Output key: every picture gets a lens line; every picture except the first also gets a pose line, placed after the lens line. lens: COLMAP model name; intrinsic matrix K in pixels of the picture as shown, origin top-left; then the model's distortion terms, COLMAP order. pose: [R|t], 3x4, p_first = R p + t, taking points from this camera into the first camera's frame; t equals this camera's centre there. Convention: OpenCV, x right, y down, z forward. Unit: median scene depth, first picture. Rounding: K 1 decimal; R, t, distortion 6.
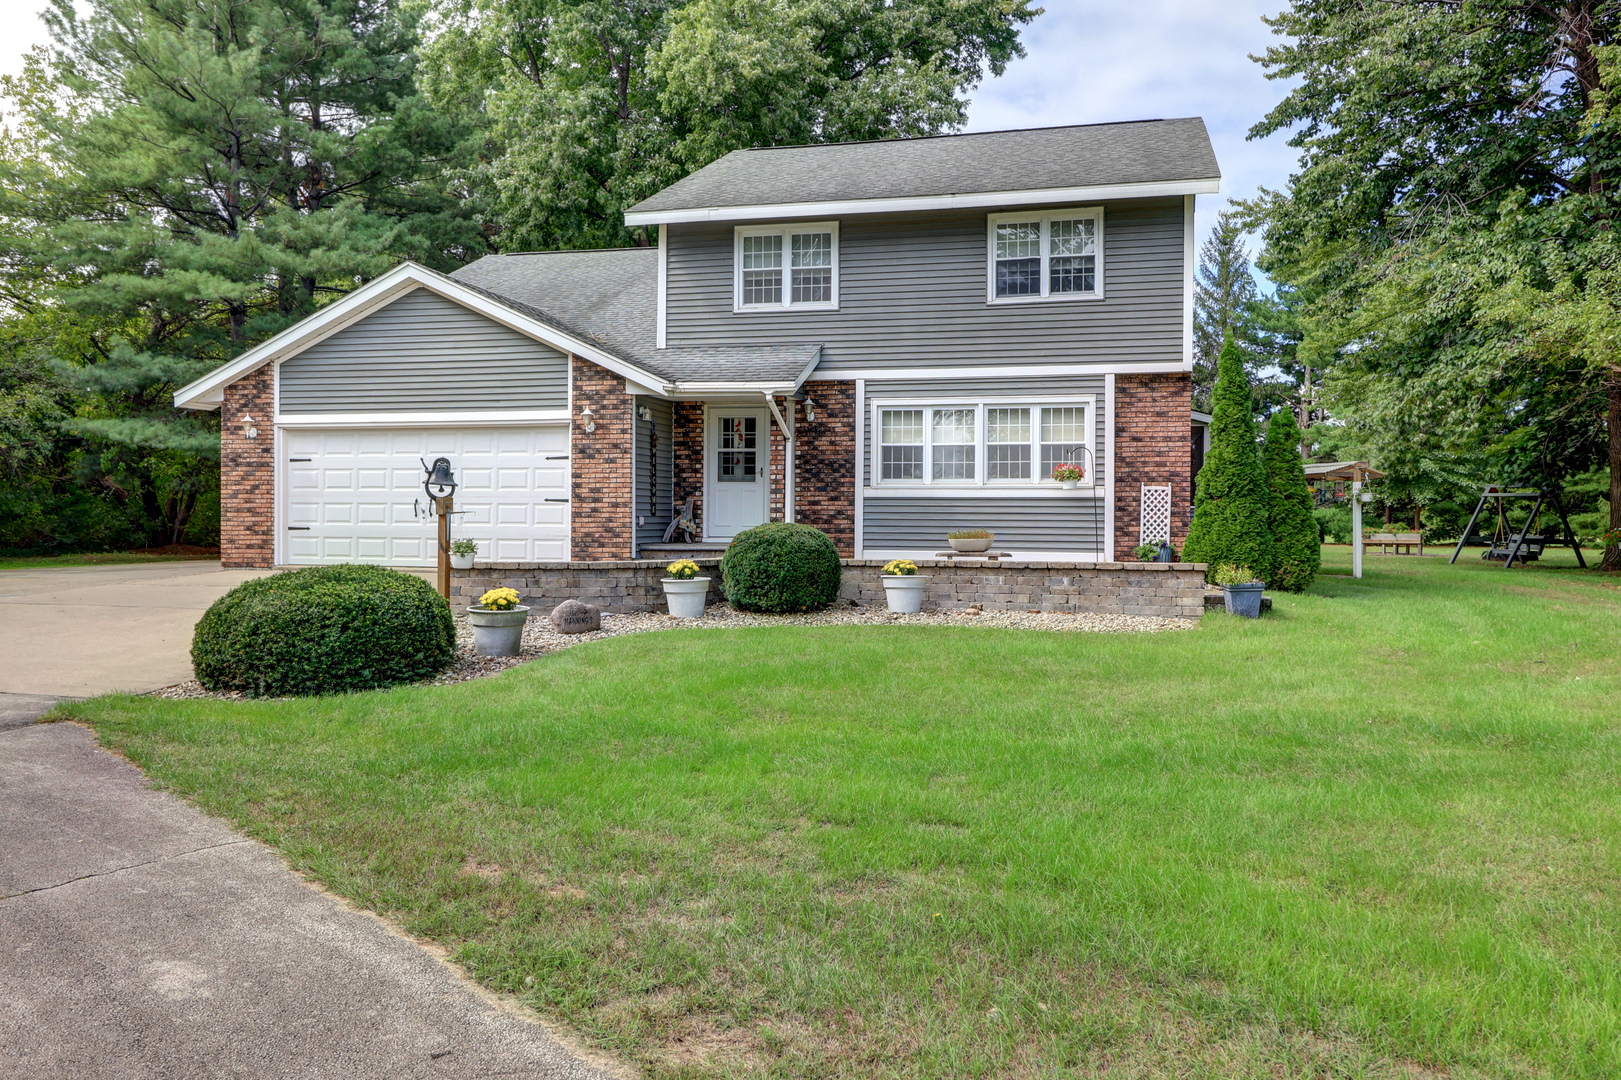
lens RADIAL K [[1258.9, 0, 809.8], [0, 1258.9, 528.6], [0, 0, 1]] dist [0.003872, -0.000411]
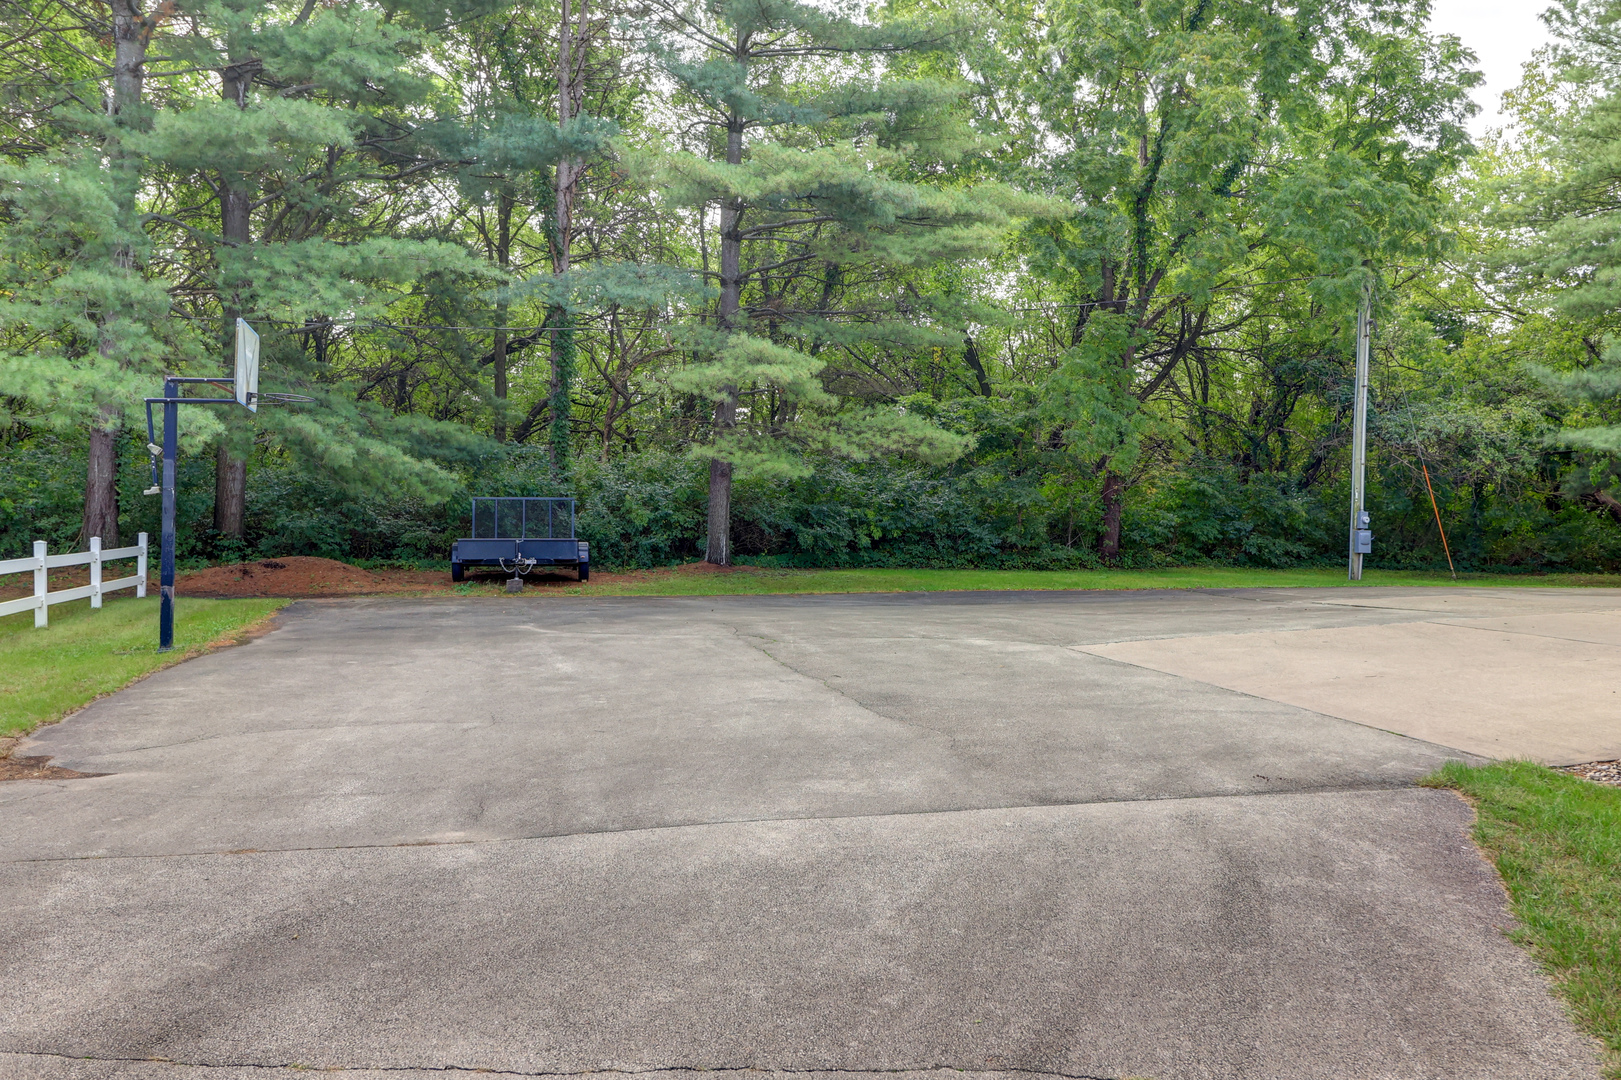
lens RADIAL K [[1258.9, 0, 806.7], [0, 1258.9, 525.9], [0, 0, 1]] dist [0.003872, -0.000411]
pose [[0.470670, 0.009243, -0.882261, -0.086385], [-0.023167, 0.999730, -0.001886, -0.003520], [0.882005, 0.021326, 0.470756, 0.283046]]
